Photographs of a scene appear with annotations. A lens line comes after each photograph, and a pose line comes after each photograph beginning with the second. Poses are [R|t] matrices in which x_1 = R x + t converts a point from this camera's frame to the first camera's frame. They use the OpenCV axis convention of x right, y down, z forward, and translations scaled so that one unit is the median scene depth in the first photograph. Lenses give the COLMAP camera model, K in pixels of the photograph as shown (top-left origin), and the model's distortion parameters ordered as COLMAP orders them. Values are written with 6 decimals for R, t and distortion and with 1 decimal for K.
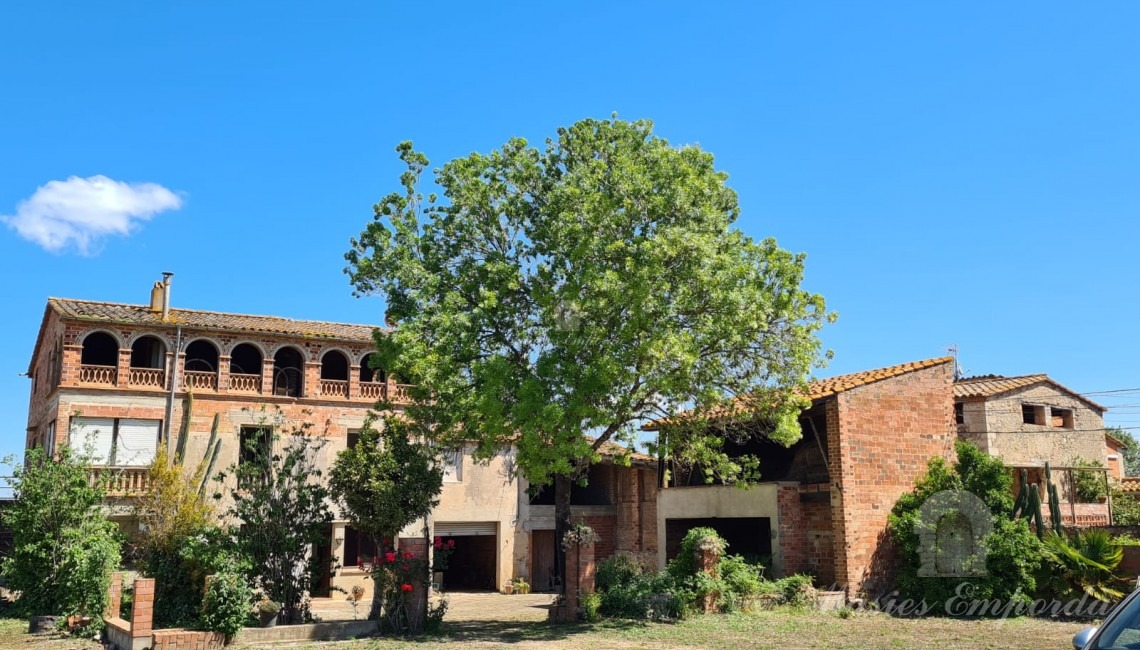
lens RADIAL K [[1135.5, 0, 610.0], [0, 1135.5, 303.7], [0, 0, 1]] dist [0.044845, 0.003566]
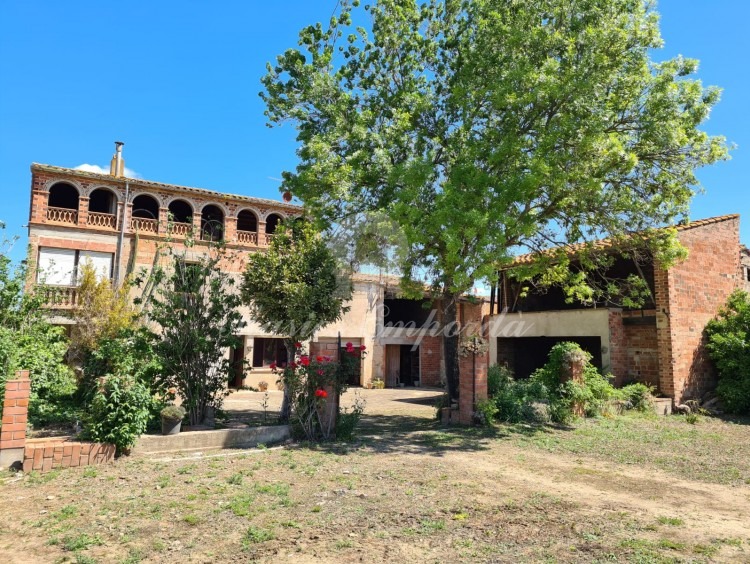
lens RADIAL K [[584.5, 0, 389.8], [0, 584.5, 269.5], [0, 0, 1]] dist [0.058841, -0.028139]
pose [[0.999746, 0.022512, 0.001352, -0.086569], [-0.022553, 0.997924, 0.060317, 0.080779], [0.000009, -0.060332, 0.998178, 0.362394]]
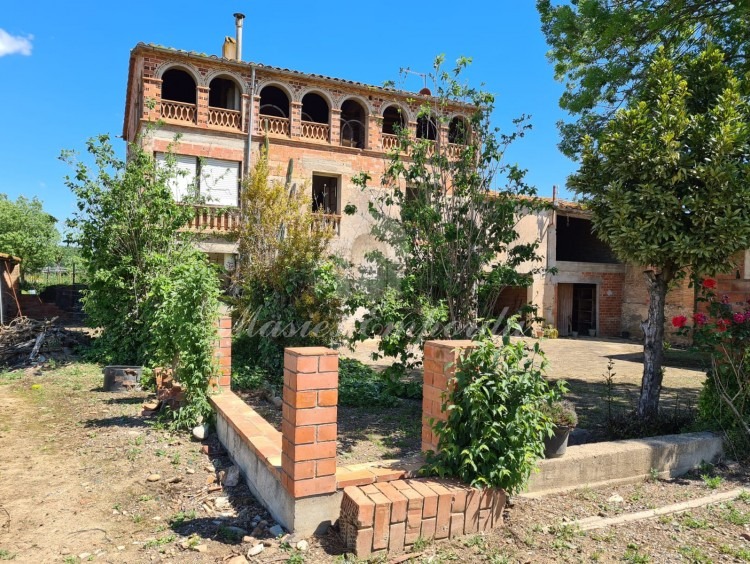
lens RADIAL K [[613.1, 0, 374.6], [0, 613.1, 282.3], [0, 0, 1]] dist [0.050036, -0.006539]
pose [[0.992864, 0.034201, -0.114247, -0.230652], [-0.012110, 0.981956, 0.188721, 0.113515], [0.118640, -0.185991, 0.975363, 0.511846]]
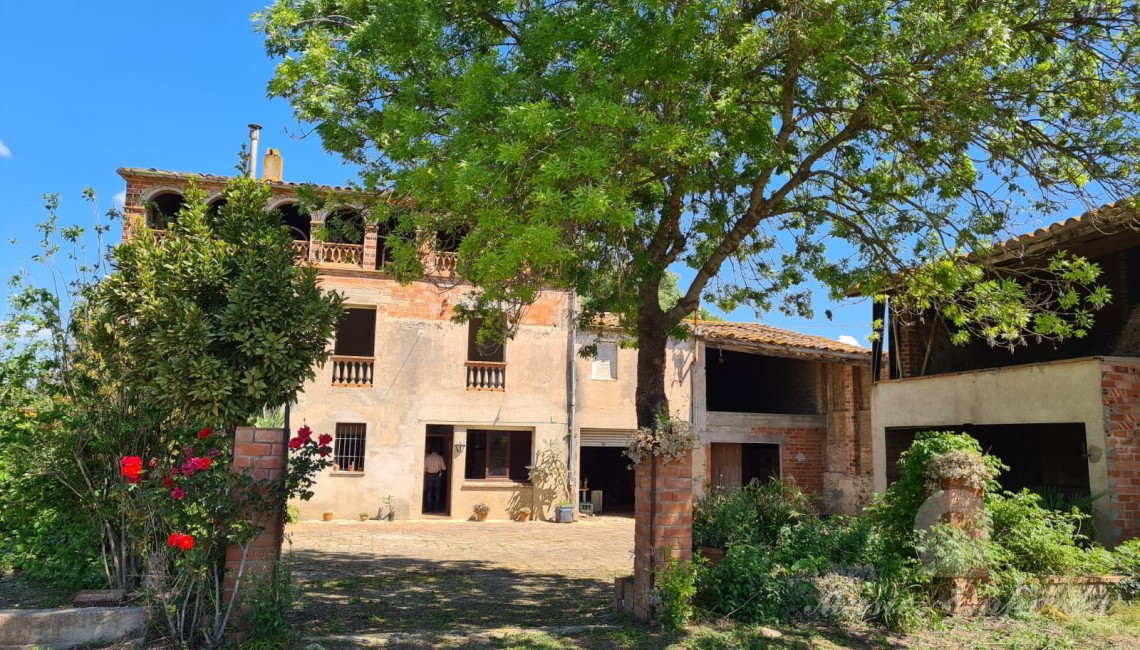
lens RADIAL K [[878.3, 0, 569.1], [0, 878.3, 325.6], [0, 0, 1]] dist [0.042337, -0.014619]
pose [[0.947951, -0.016103, -0.318009, 0.043364], [0.033032, 0.998305, 0.047913, 0.111208], [0.316699, -0.055923, 0.946876, 0.516302]]
